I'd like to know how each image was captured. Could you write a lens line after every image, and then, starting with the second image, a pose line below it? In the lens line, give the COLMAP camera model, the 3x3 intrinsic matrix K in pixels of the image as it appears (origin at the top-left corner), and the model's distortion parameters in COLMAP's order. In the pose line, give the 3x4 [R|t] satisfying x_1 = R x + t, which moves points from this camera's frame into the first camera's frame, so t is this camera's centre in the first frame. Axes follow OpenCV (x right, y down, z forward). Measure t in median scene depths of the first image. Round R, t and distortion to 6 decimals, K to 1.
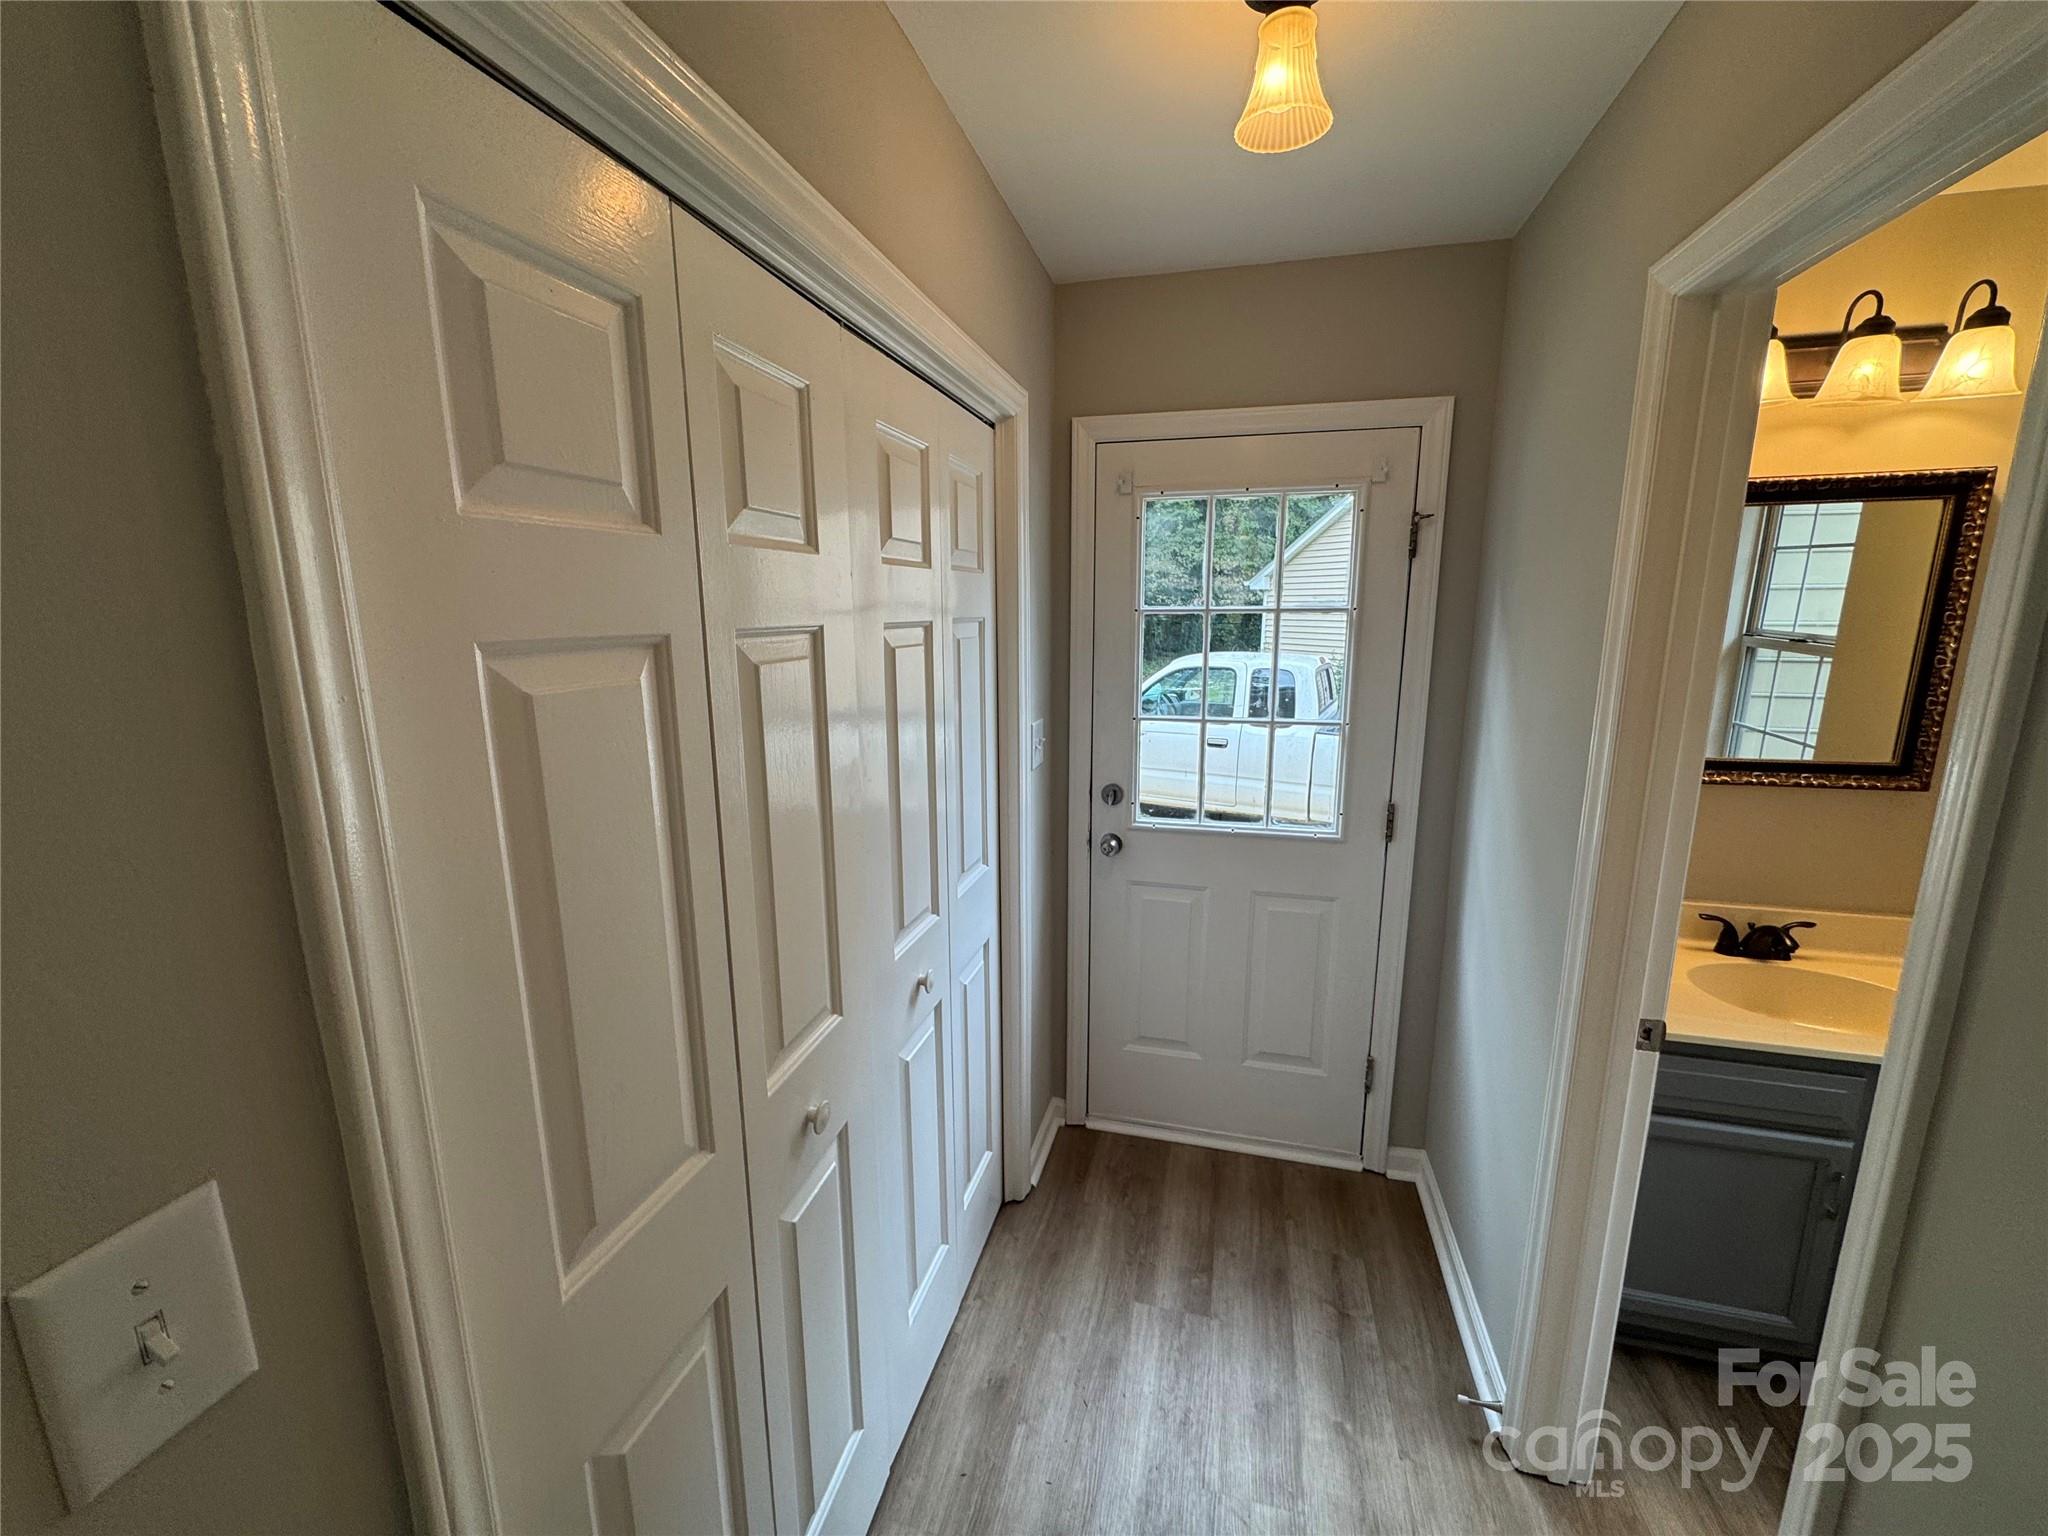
lens RADIAL K [[814.4, 0, 1021.8], [0, 814.4, 762.3], [0, 0, 1]] dist [-0.001908, -0.000323]
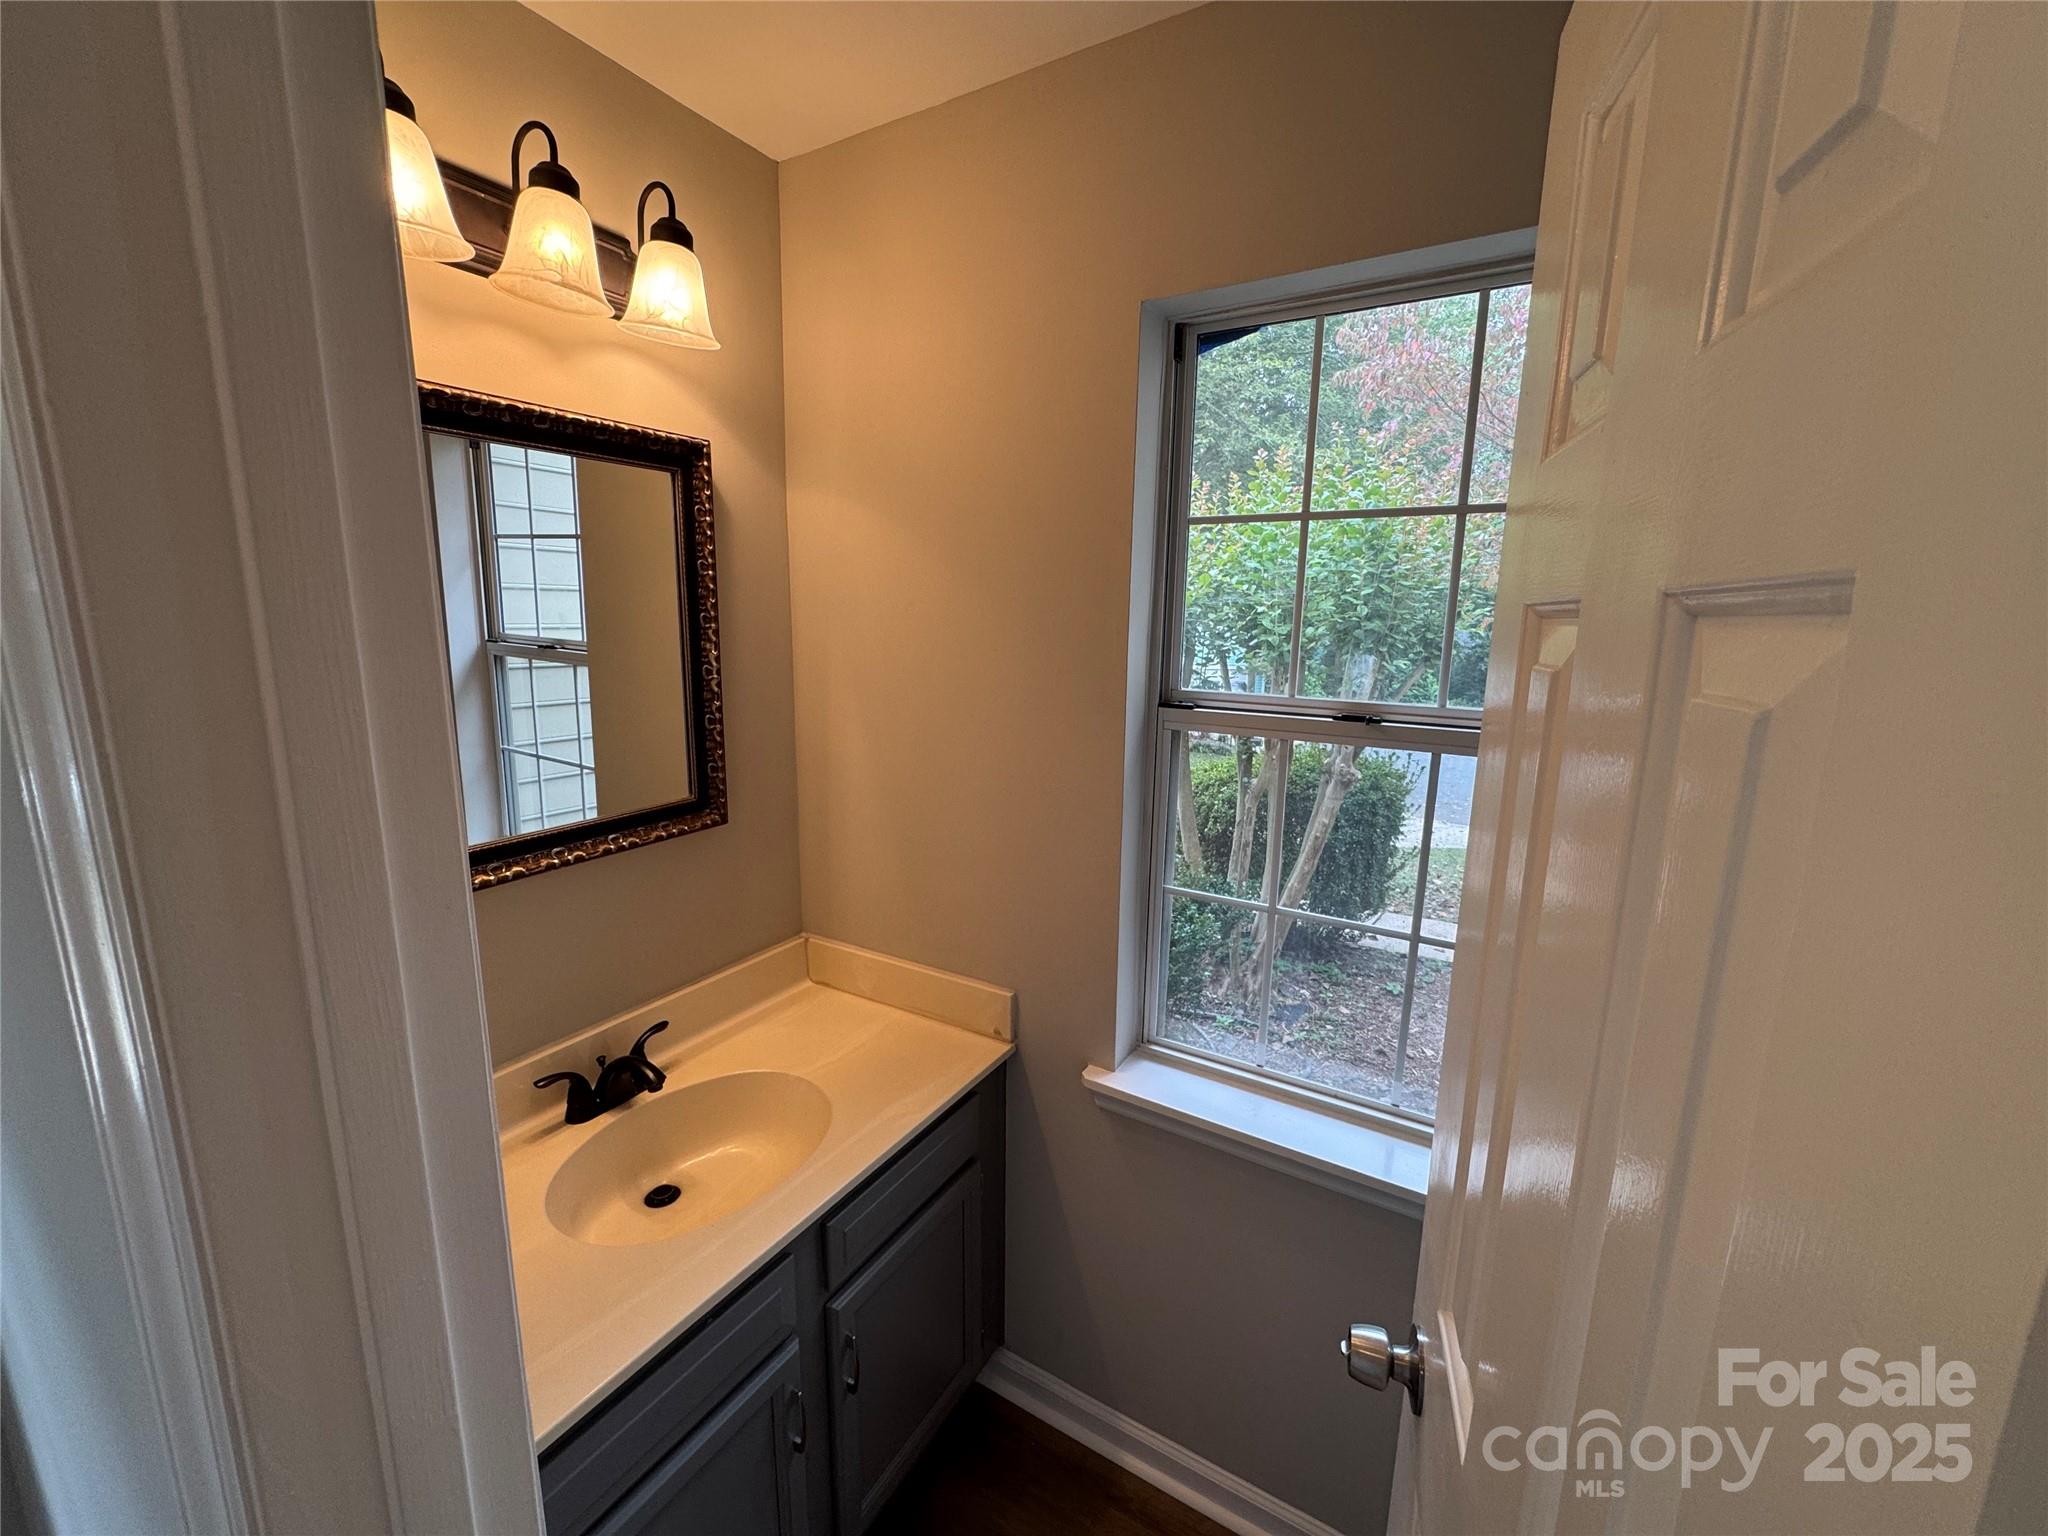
lens RADIAL K [[814.4, 0, 1021.8], [0, 814.4, 762.3], [0, 0, 1]] dist [-0.001908, -0.000323]
pose [[0.269433, -0.164427, 0.948878, 0.400537], [0.167051, 0.978358, 0.122102, -0.080038], [-0.948420, 0.125613, 0.291069, 0.452075]]
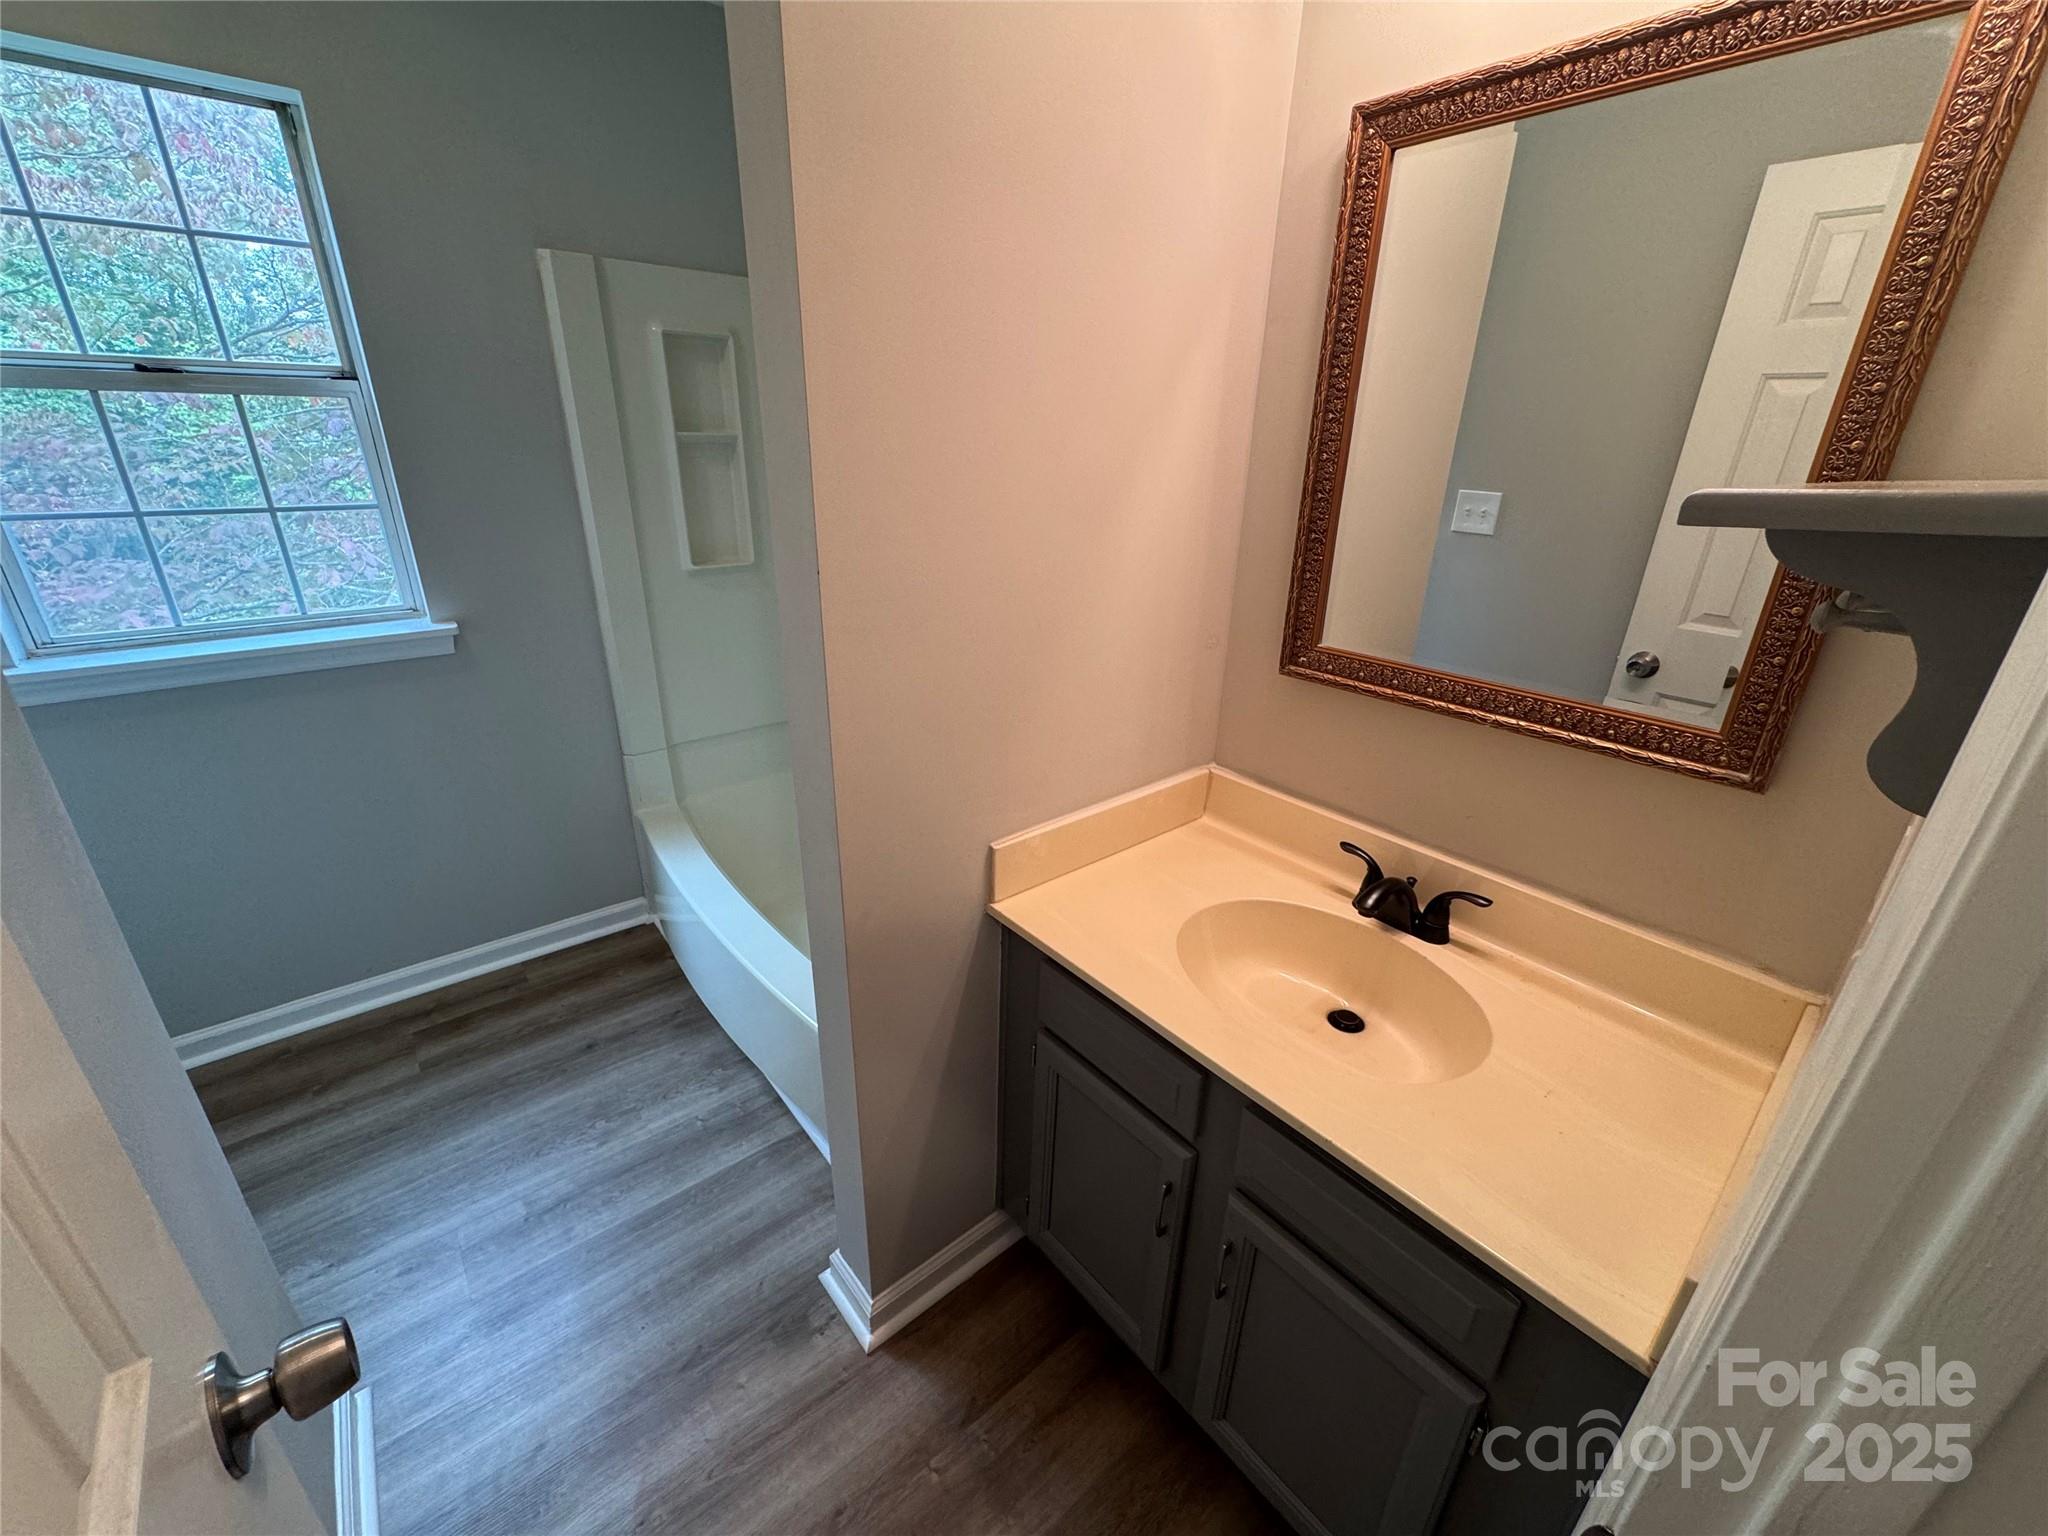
lens RADIAL K [[814.4, 0, 1021.8], [0, 814.4, 762.3], [0, 0, 1]] dist [-0.001908, -0.000323]
pose [[0.815228, 0.233445, -0.530006, 1.032414], [-0.122953, 0.964063, 0.235508, -0.005277], [0.565938, -0.126827, 0.814634, 0.327428]]
